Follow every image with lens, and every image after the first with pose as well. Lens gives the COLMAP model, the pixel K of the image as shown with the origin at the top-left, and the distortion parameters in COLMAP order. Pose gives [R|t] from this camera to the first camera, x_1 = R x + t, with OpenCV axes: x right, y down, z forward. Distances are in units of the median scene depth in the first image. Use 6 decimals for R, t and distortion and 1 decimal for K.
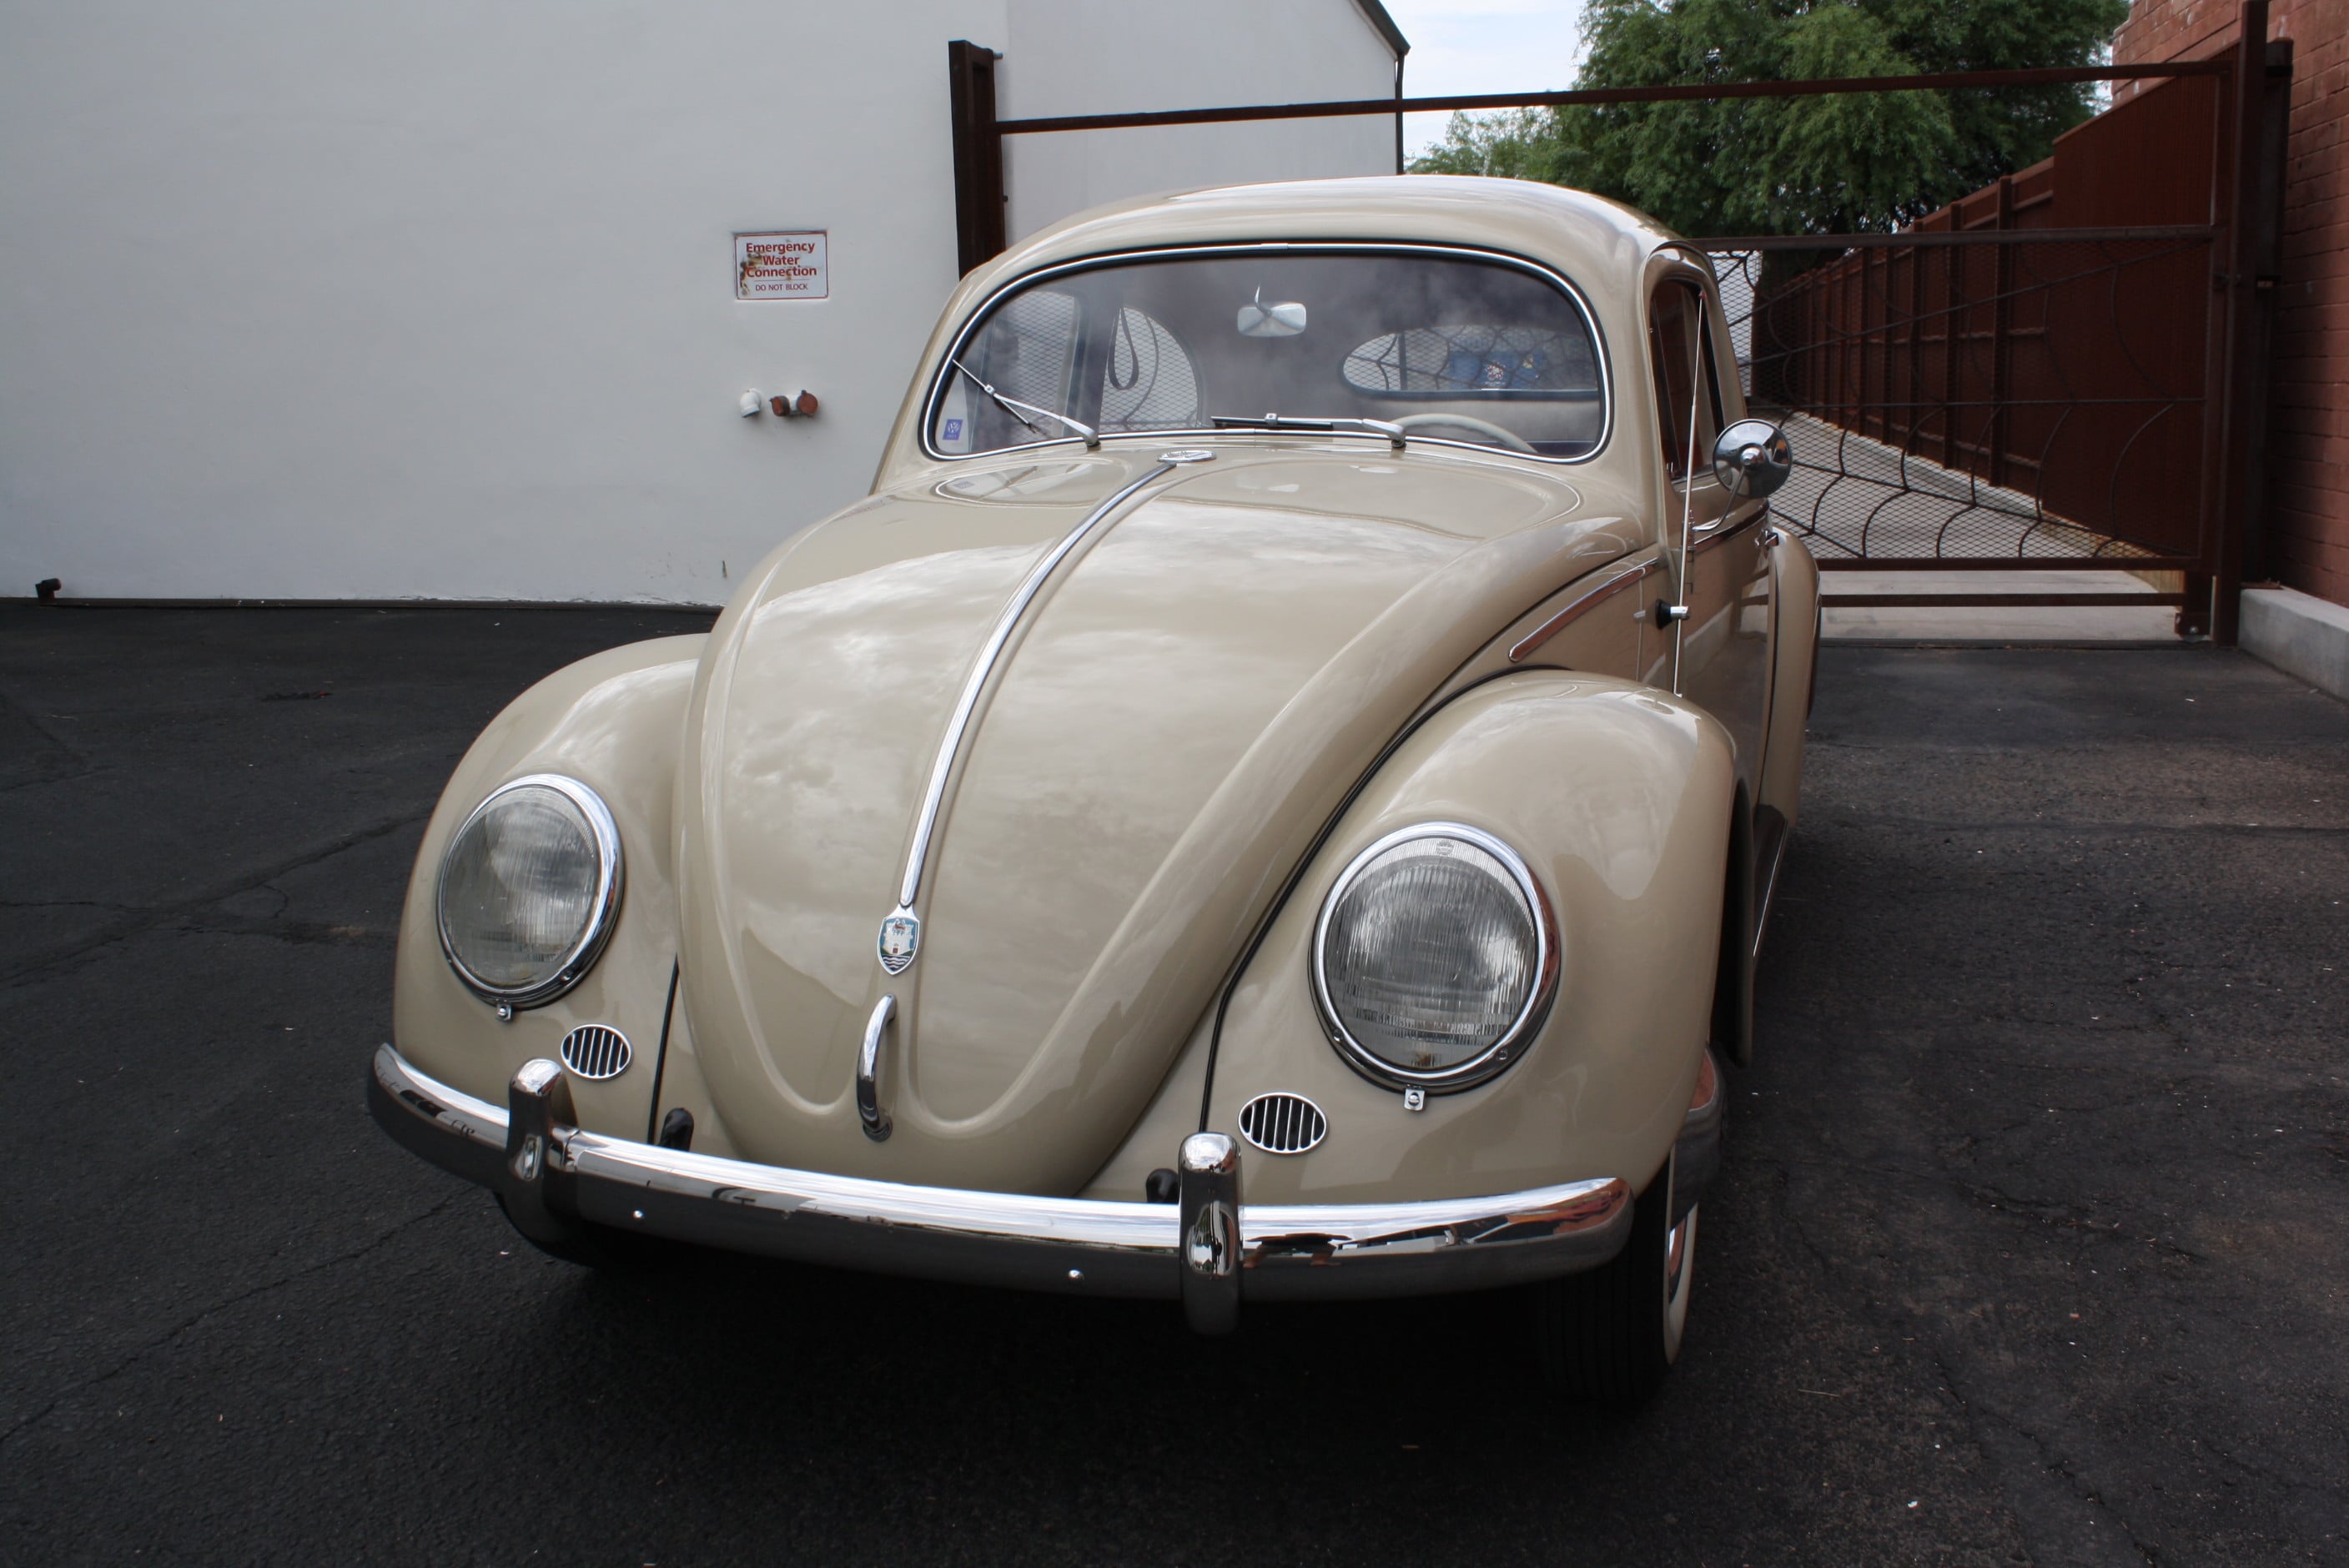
lens RADIAL K [[2151.7, 0, 1209.1], [0, 2151.7, 771.5], [0, 0, 1]] dist [-0.156937, 0.157441]
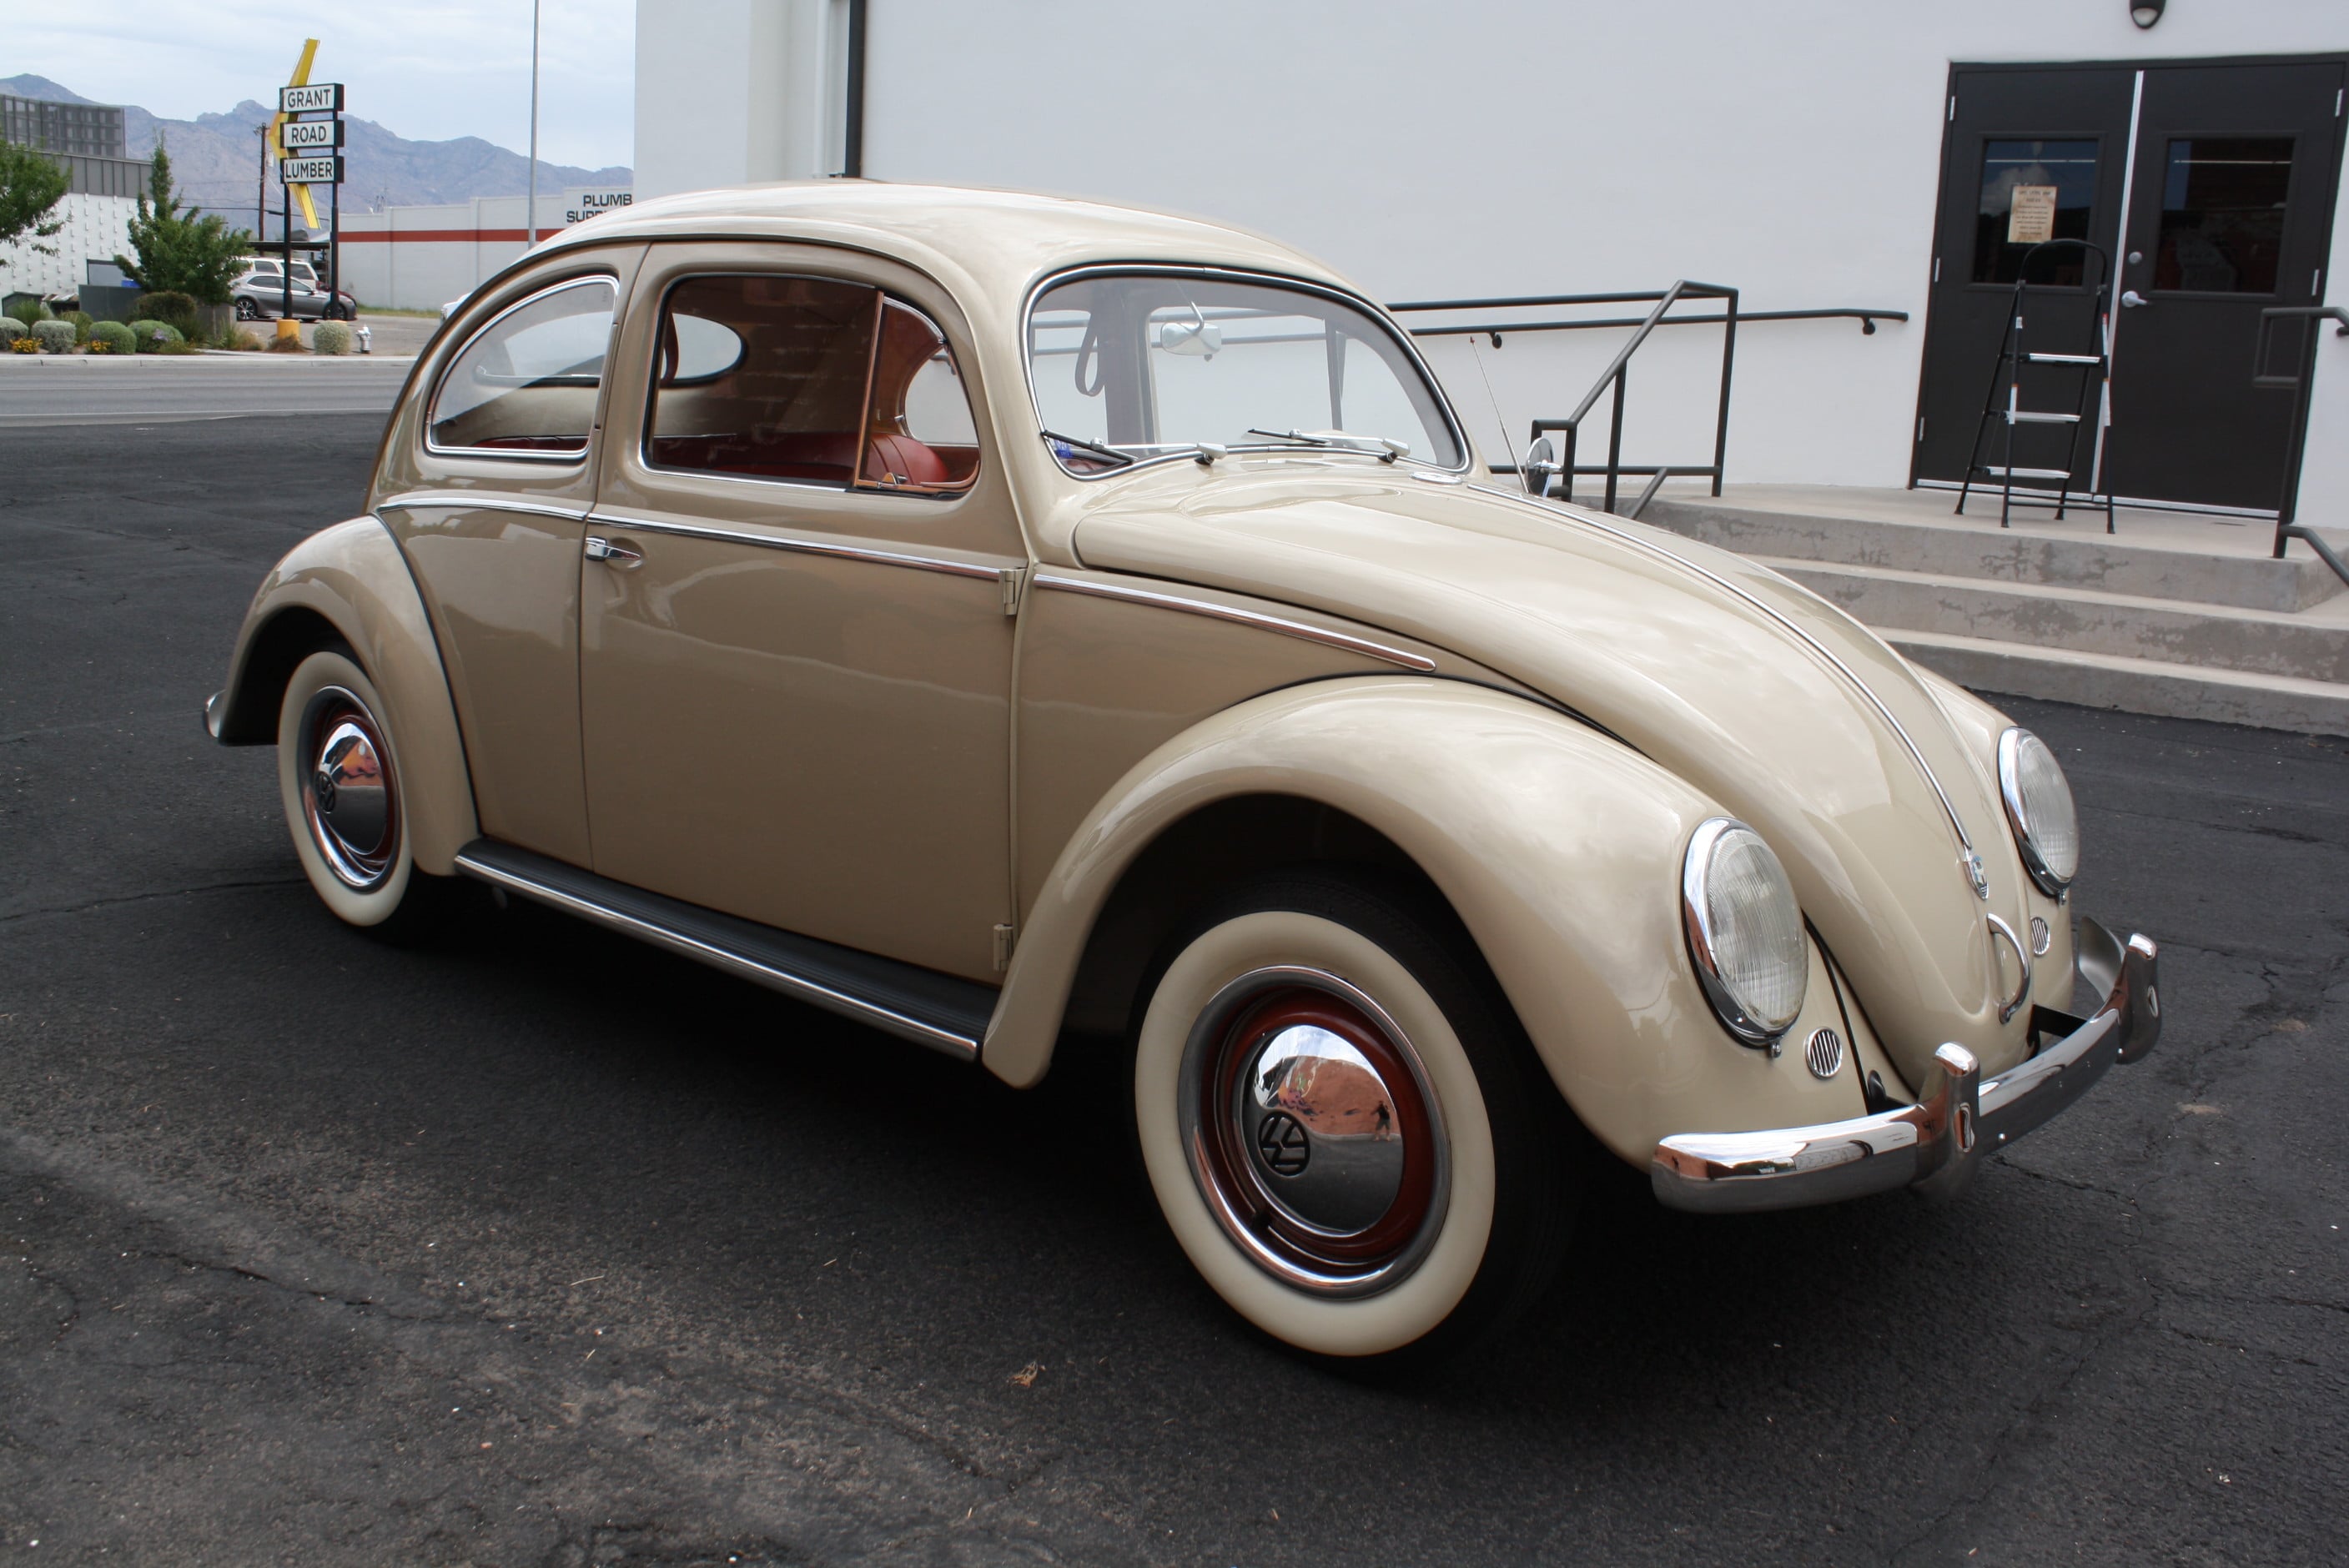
lens RADIAL K [[2111.7, 0, 1205.9], [0, 2111.7, 773.5], [0, 0, 1]] dist [-0.156901, 0.150714]
pose [[-0.437742, 0.172796, -0.882340, 0.370251], [-0.205025, 0.936319, 0.285083, -0.119771], [0.875412, 0.305694, -0.374439, 0.555865]]
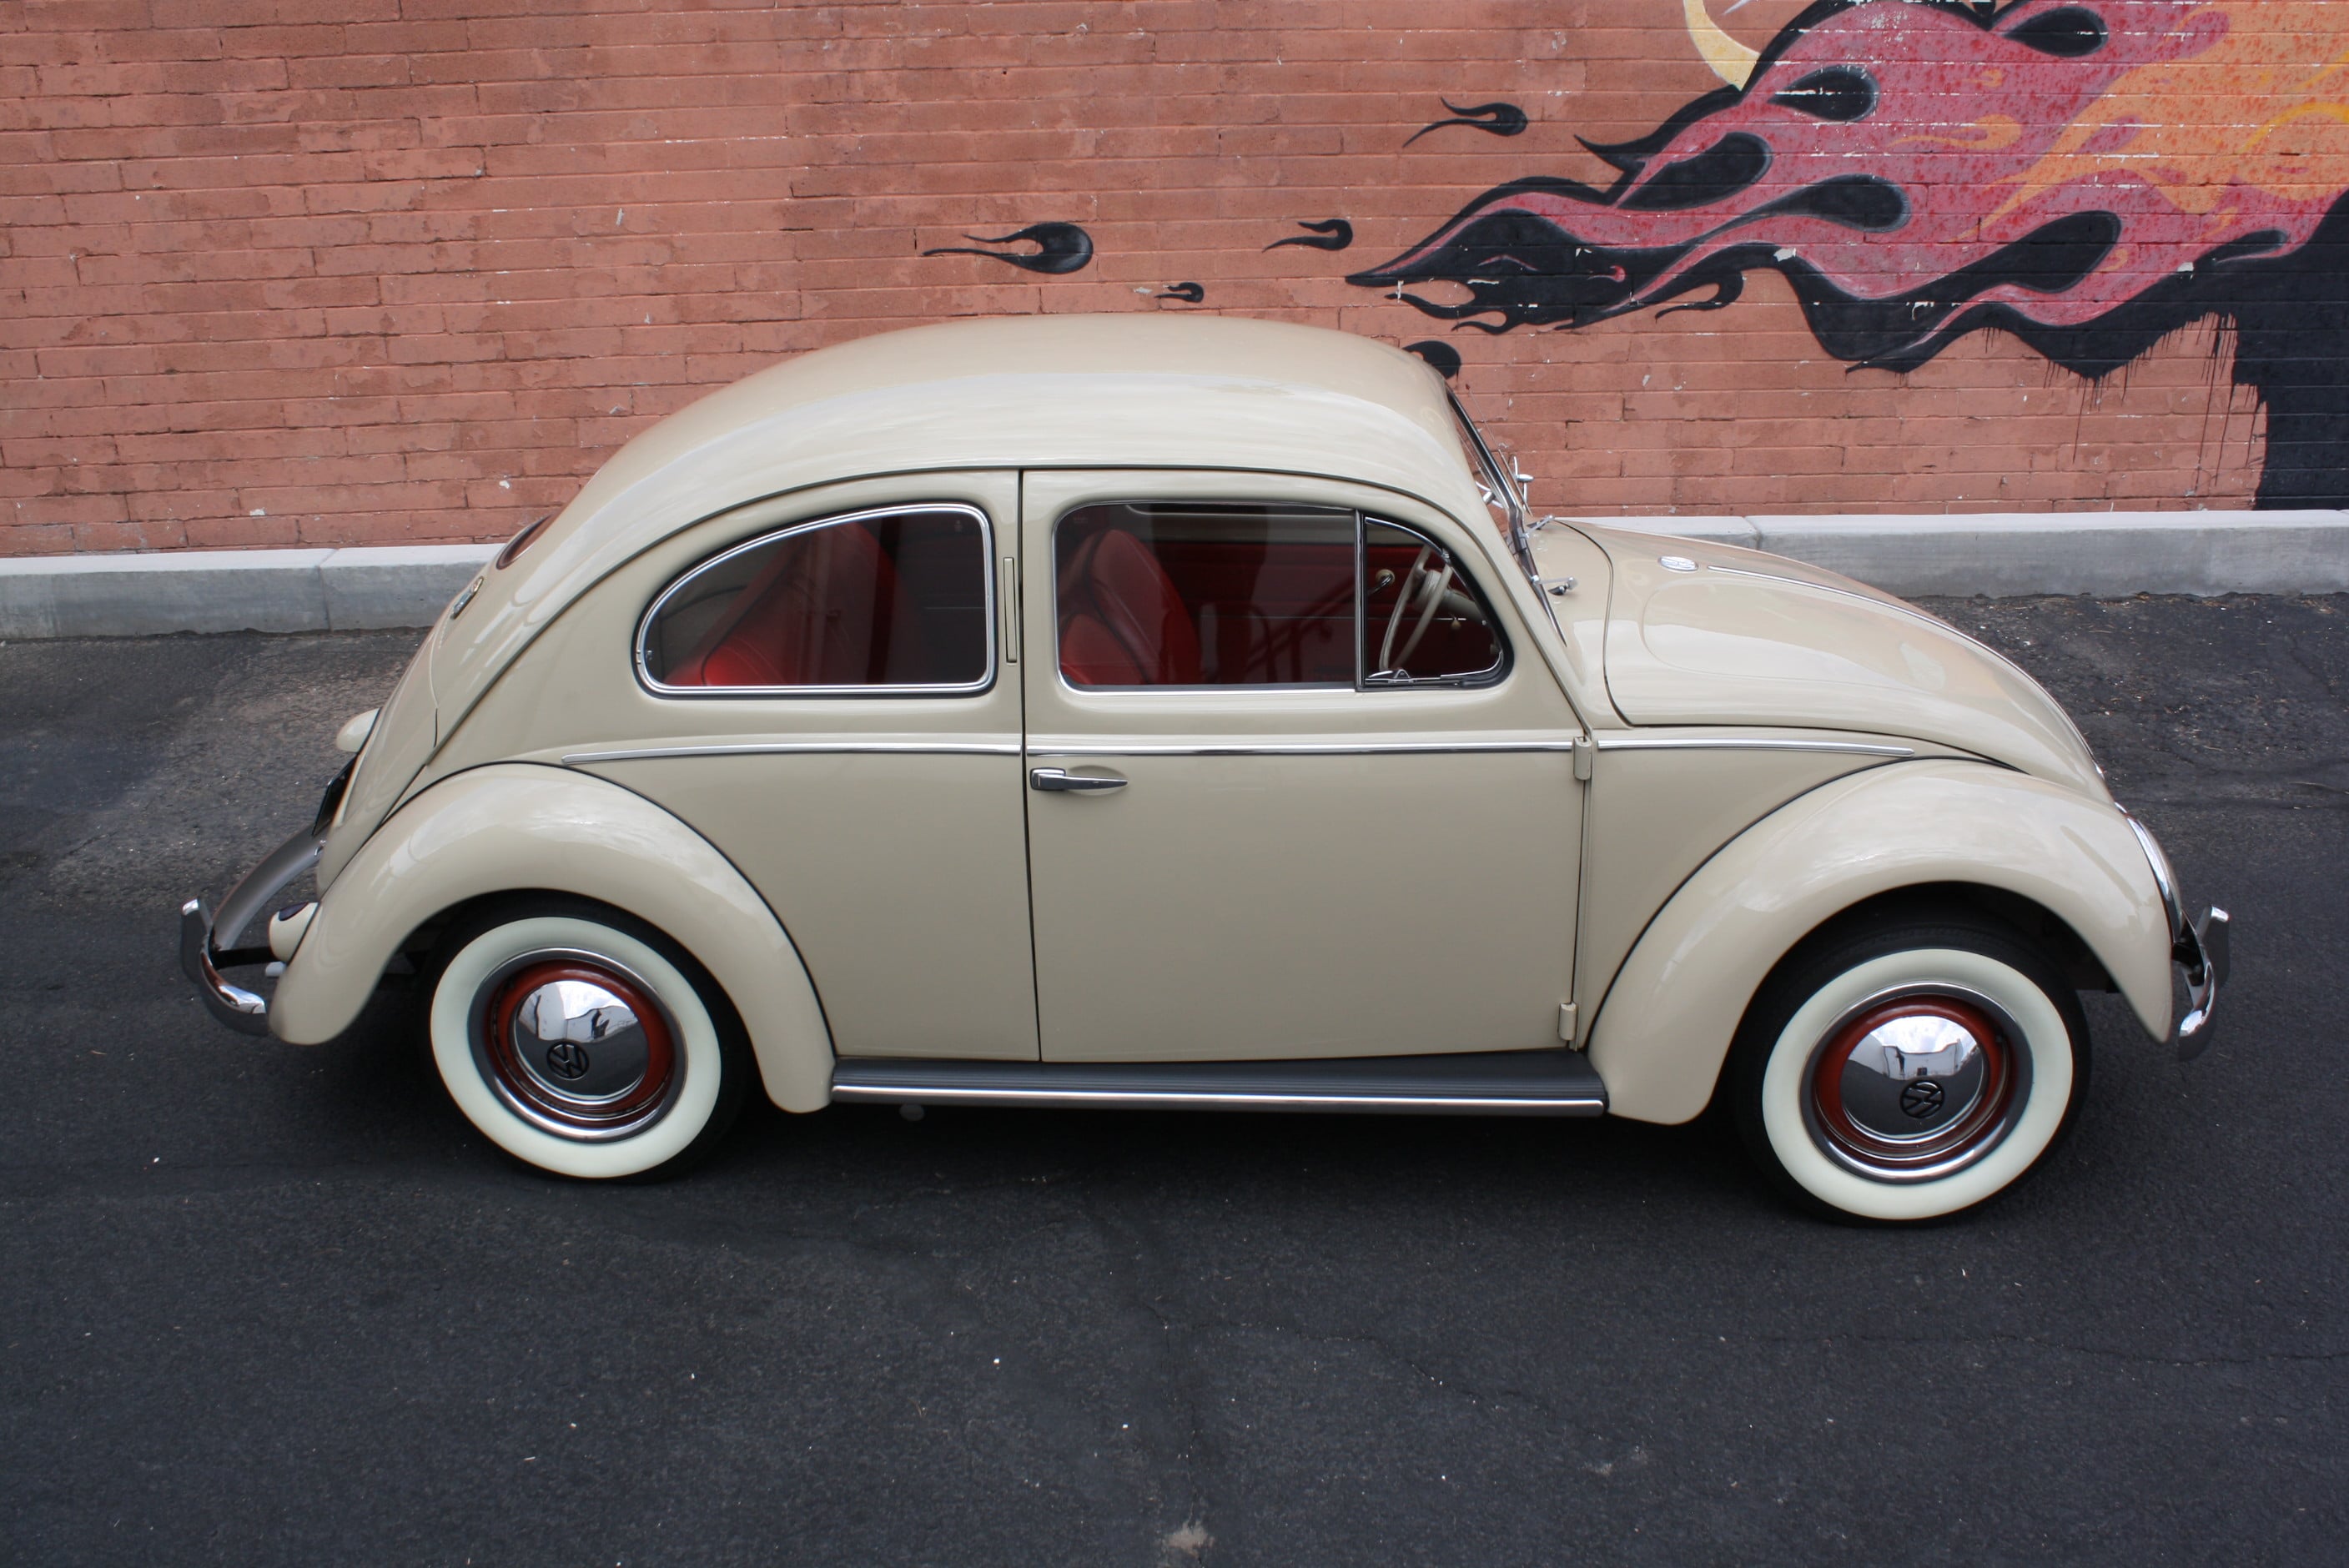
lens RADIAL K [[2108.2, 0, 1204.0], [0, 2108.2, 766.8], [0, 0, 1]] dist [-0.157515, 0.154135]
pose [[-0.246696, -0.343615, 0.906129, -0.507684], [0.192143, 0.899122, 0.393269, -0.256926], [-0.949854, 0.271125, -0.155787, 0.626326]]
